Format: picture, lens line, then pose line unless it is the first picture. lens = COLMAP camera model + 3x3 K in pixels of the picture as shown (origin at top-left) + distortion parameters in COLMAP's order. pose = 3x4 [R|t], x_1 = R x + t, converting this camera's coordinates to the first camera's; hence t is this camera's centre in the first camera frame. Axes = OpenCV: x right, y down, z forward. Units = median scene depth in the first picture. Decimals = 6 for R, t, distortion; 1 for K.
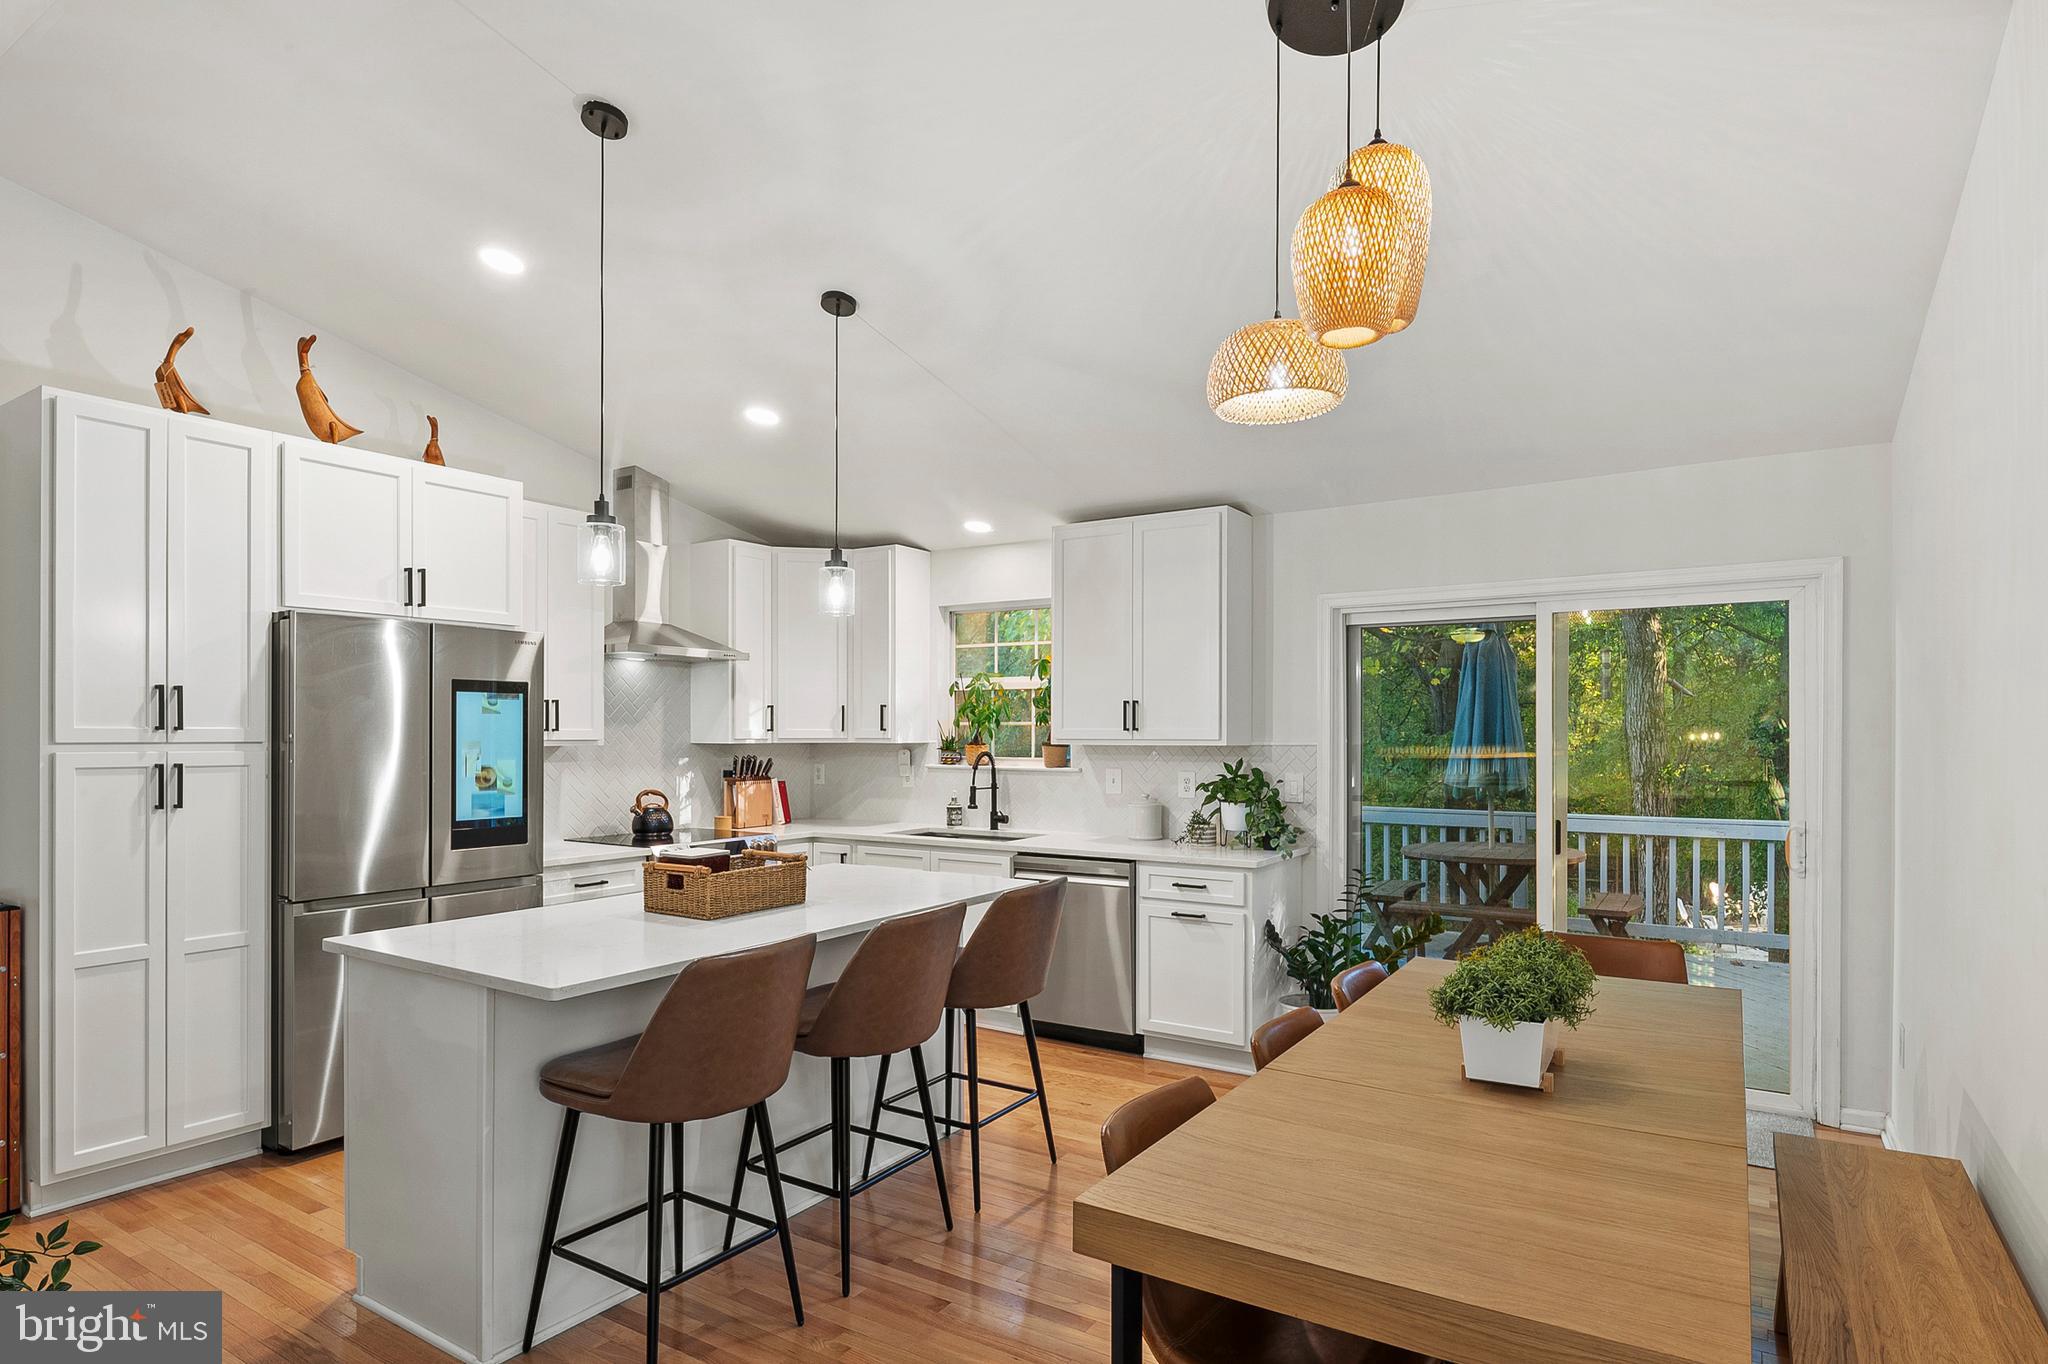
lens RADIAL K [[1109.9, 0, 1024.8], [0, 1109.9, 733.6], [0, 0, 1]] dist [-0.000328, -0.003825]
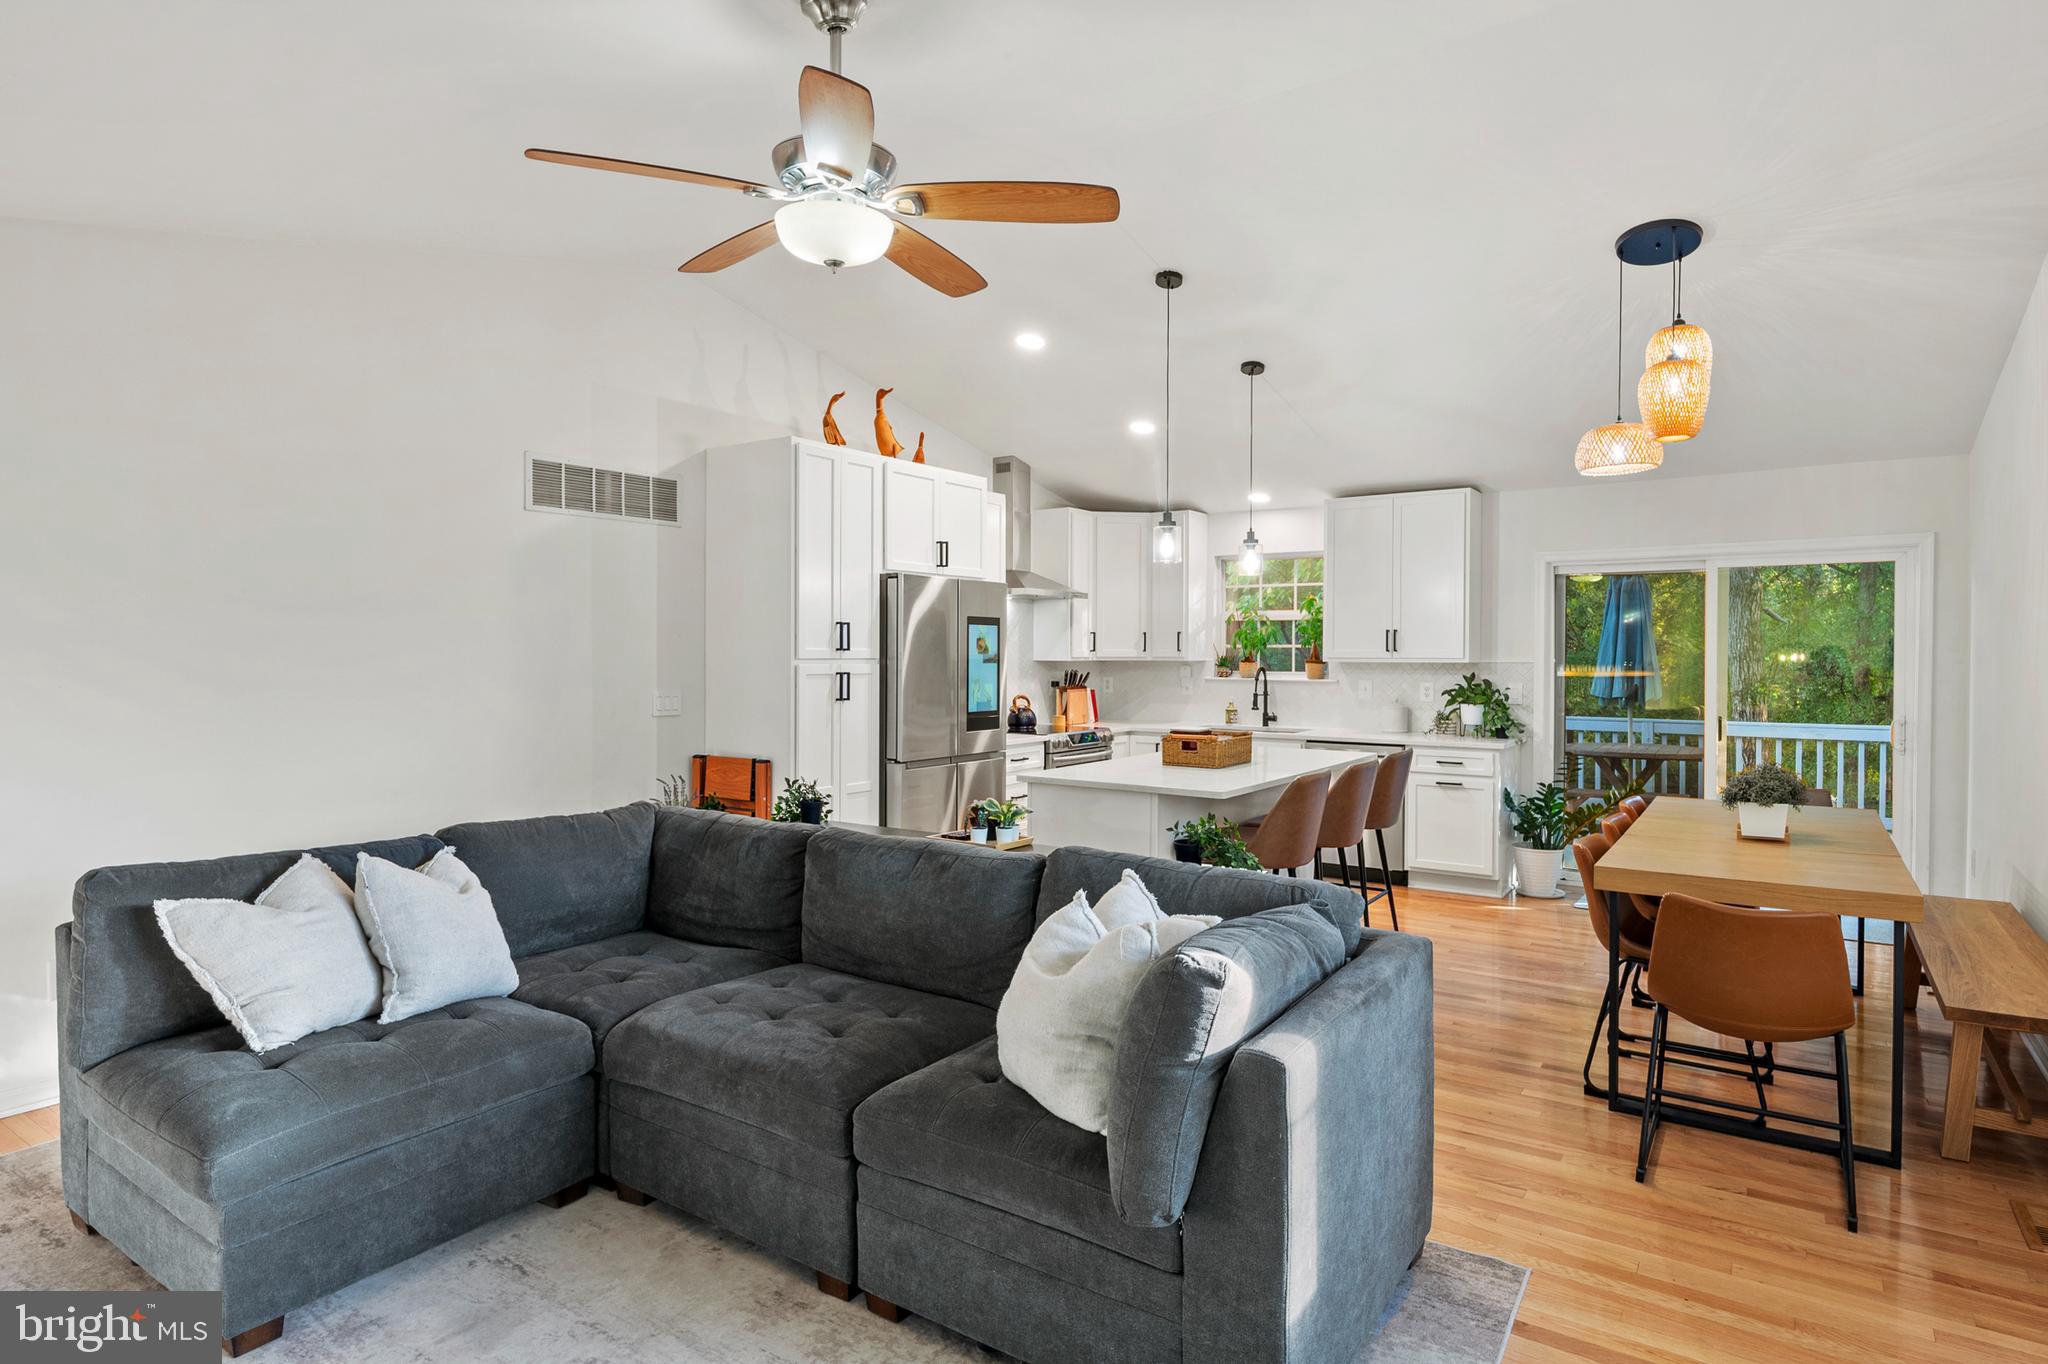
lens RADIAL K [[1109.9, 0, 1023.3], [0, 1109.9, 664.6], [0, 0, 1]] dist [-0.000328, -0.003825]
pose [[0.999432, 0.001963, -0.033636, -0.310074], [-0.001640, 0.999952, 0.009623, 0.000873], [0.033654, -0.009563, 0.999388, -0.376573]]
